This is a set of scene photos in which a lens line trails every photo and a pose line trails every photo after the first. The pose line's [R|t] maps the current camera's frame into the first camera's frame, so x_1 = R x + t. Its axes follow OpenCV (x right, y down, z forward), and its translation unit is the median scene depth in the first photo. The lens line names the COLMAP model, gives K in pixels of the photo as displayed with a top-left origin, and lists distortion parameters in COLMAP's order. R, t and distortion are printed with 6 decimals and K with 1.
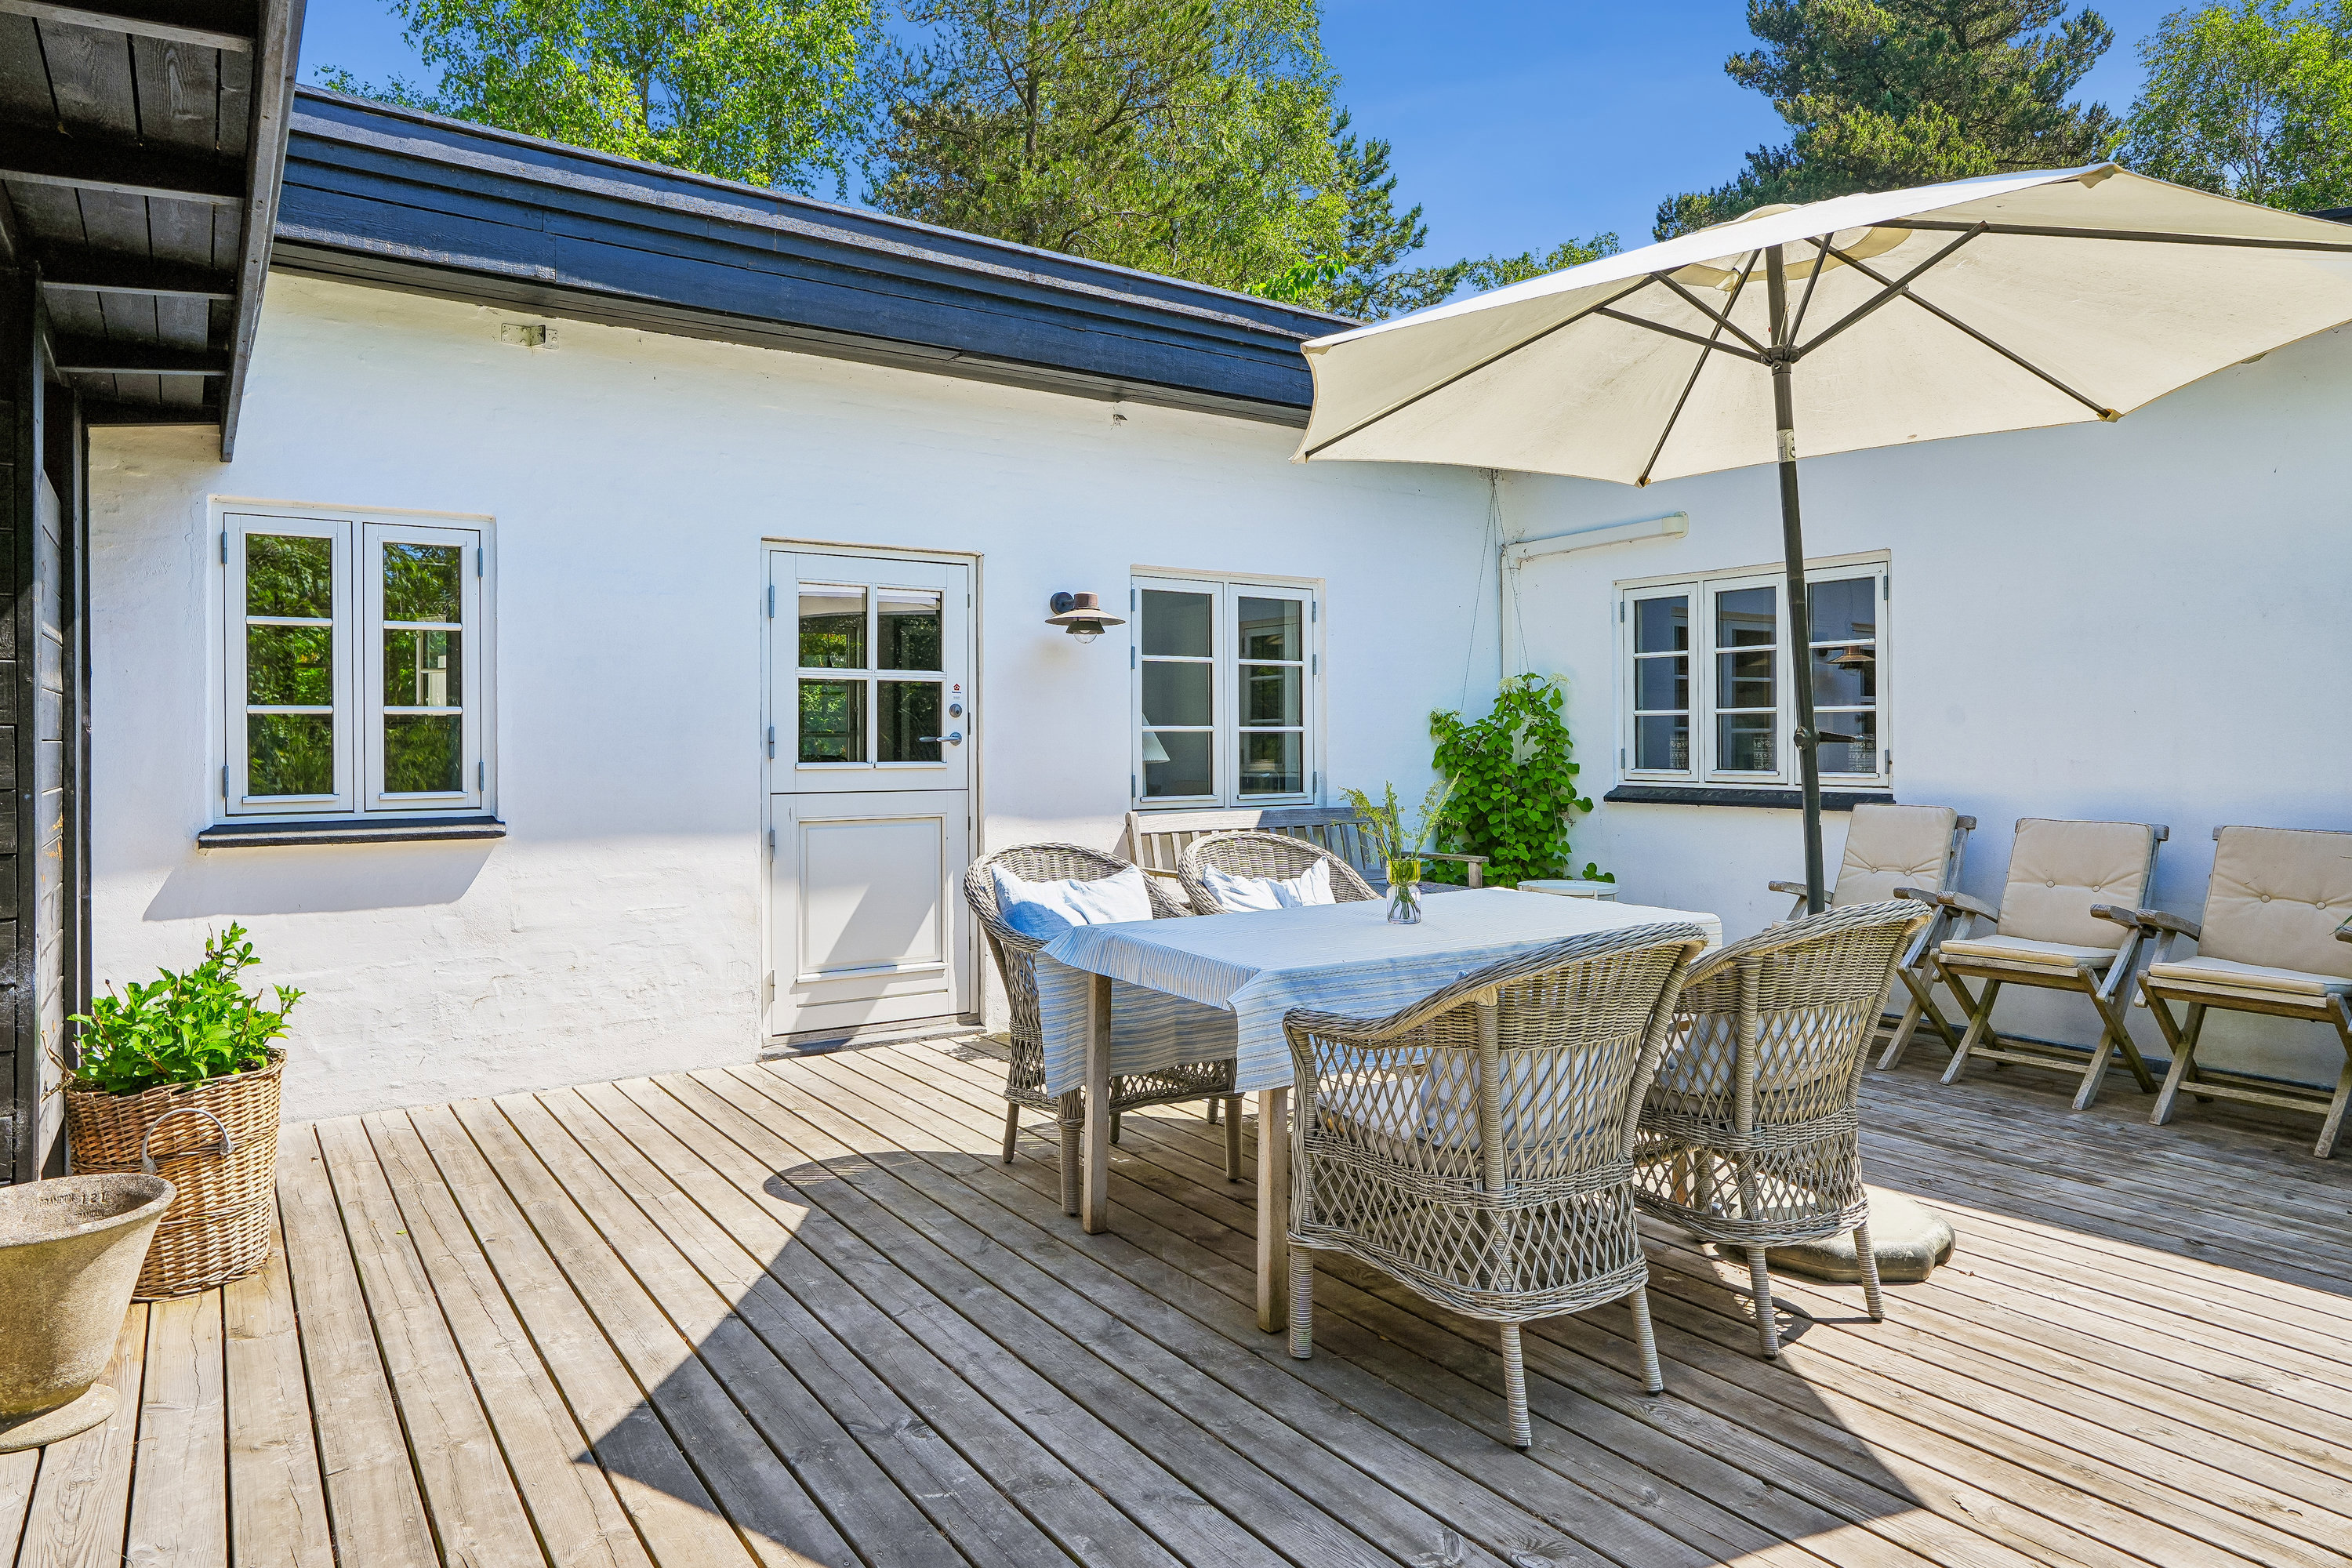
lens RADIAL K [[1433.6, 0, 1171.8], [0, 1433.6, 764.1], [0, 0, 1]] dist [-0.003032, -0.000835]
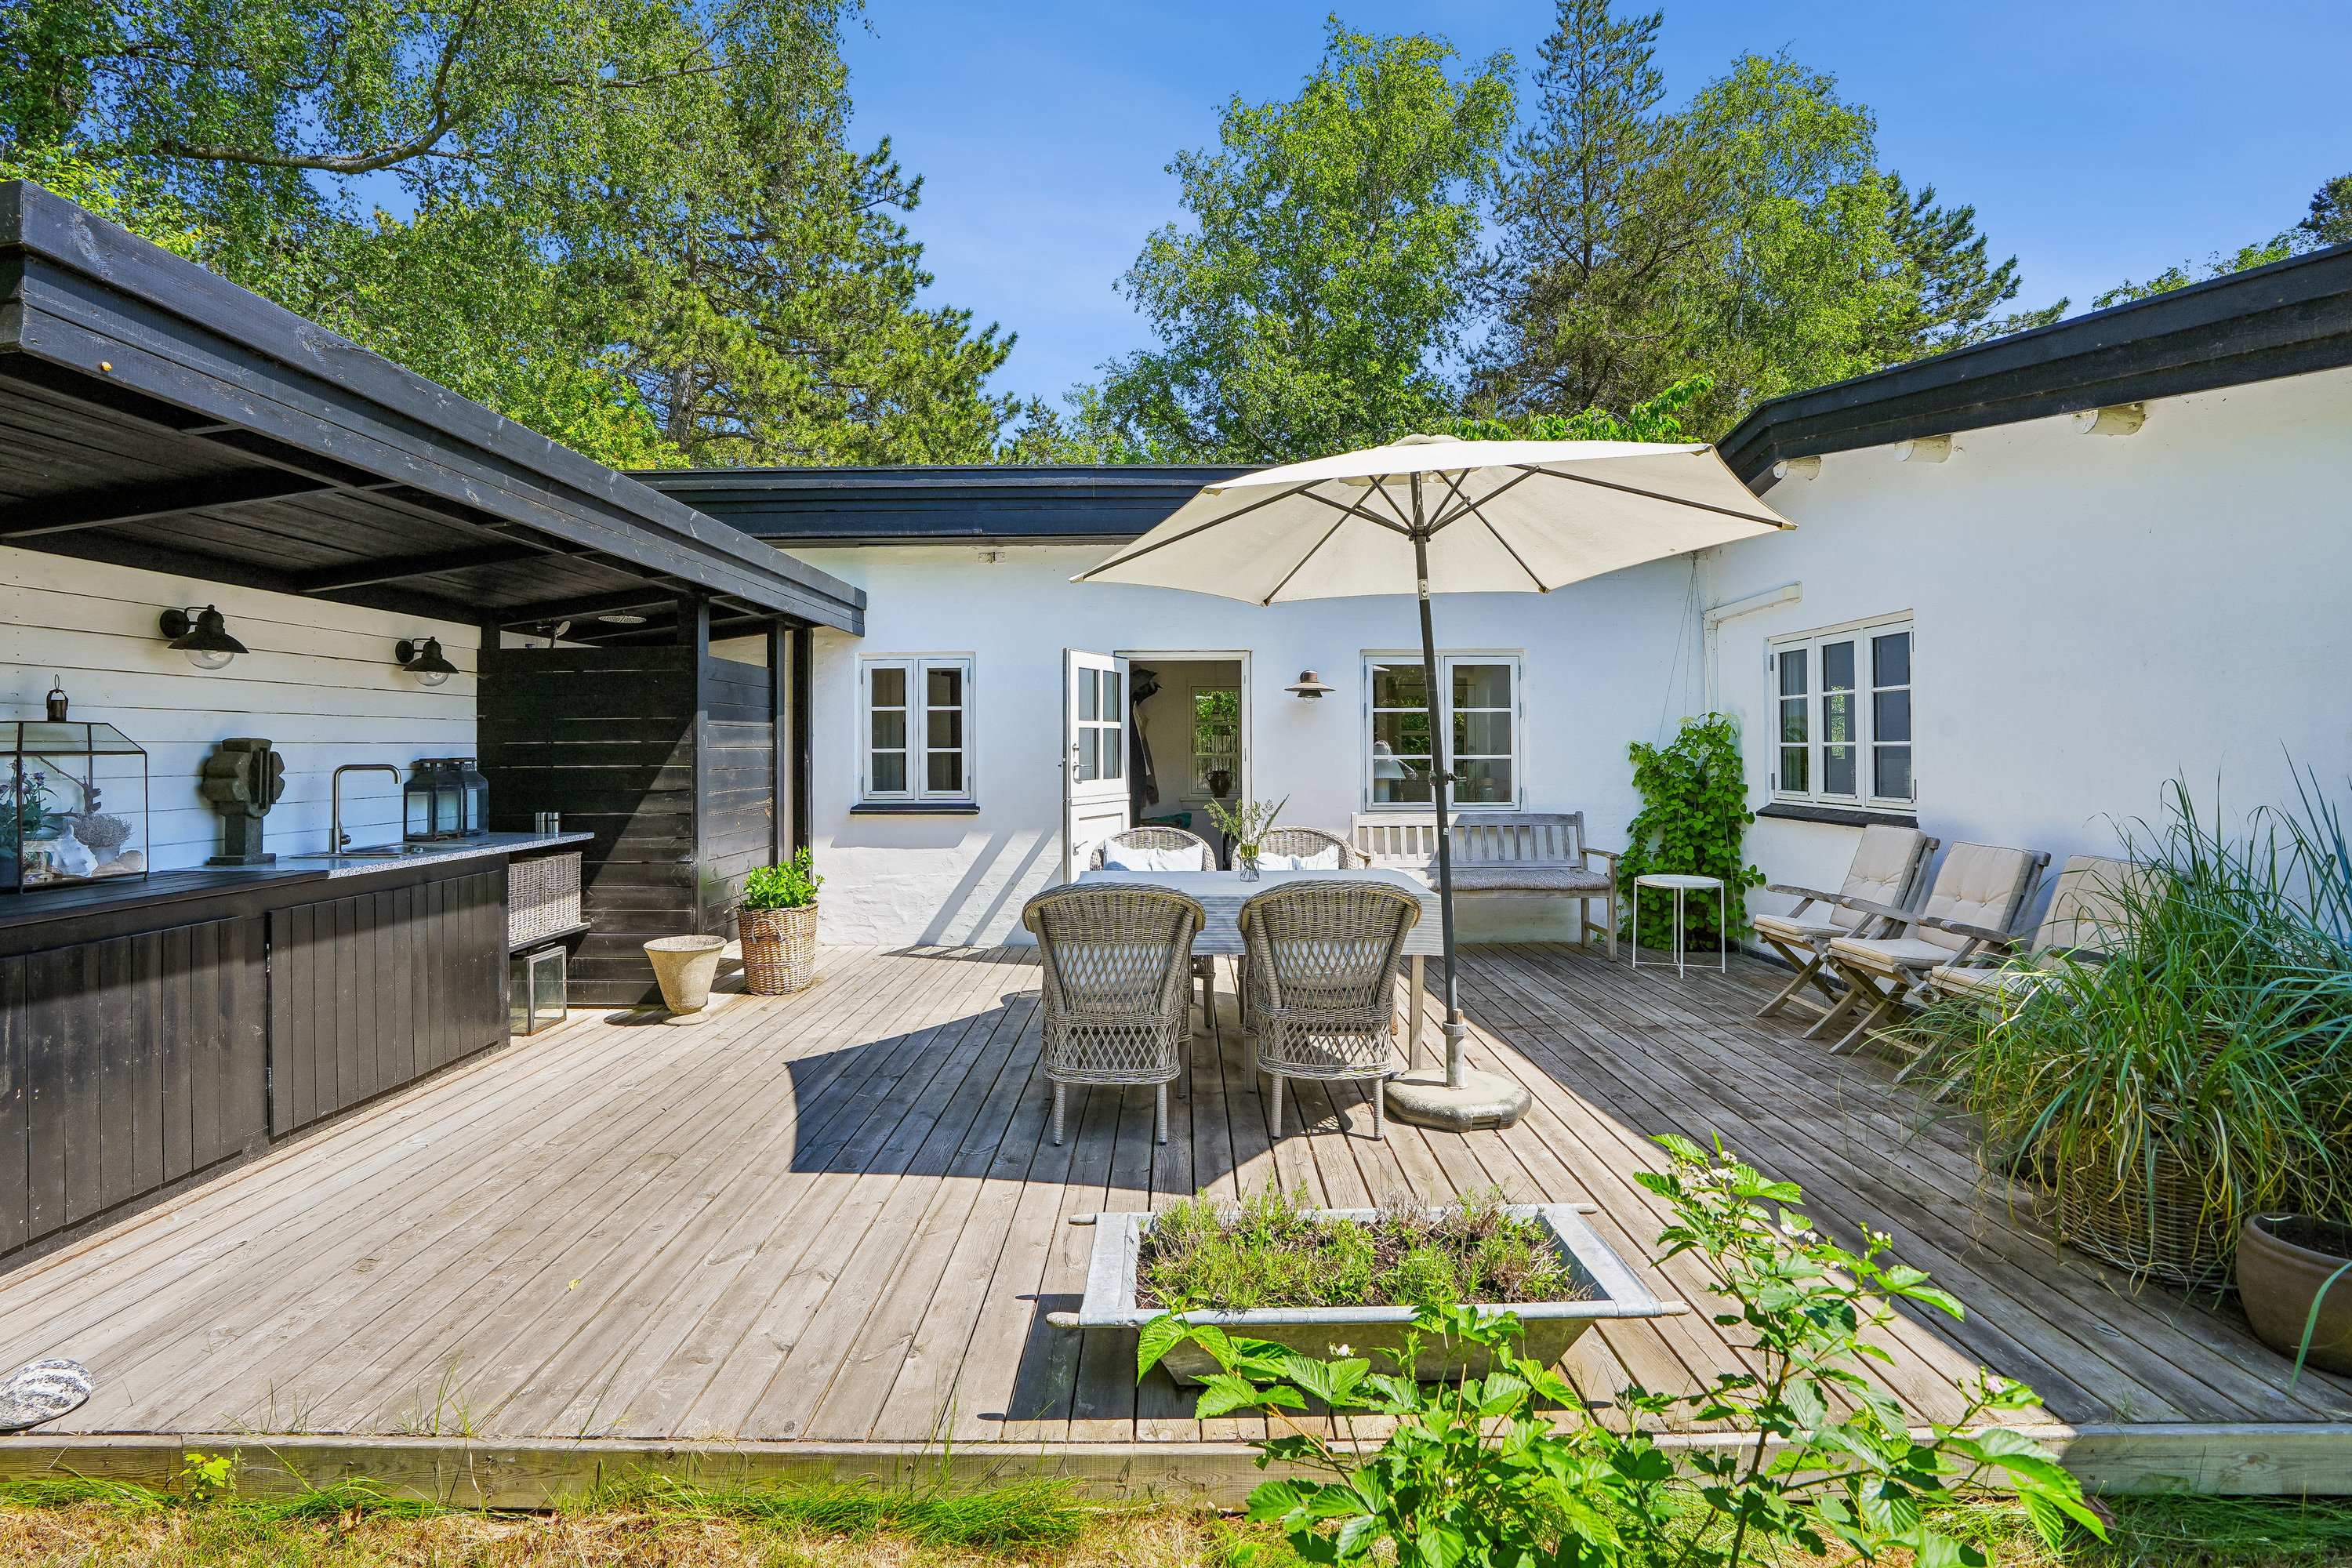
lens RADIAL K [[1101.6, 0, 1183.4], [0, 1101.6, 772.8], [0, 0, 1]] dist [-0.030845, 0.000047]
pose [[0.832228, 0.012332, -0.554296, 0.435852], [-0.009138, 0.999922, 0.008527, -0.015630], [0.554358, -0.002031, 0.832276, -0.067957]]
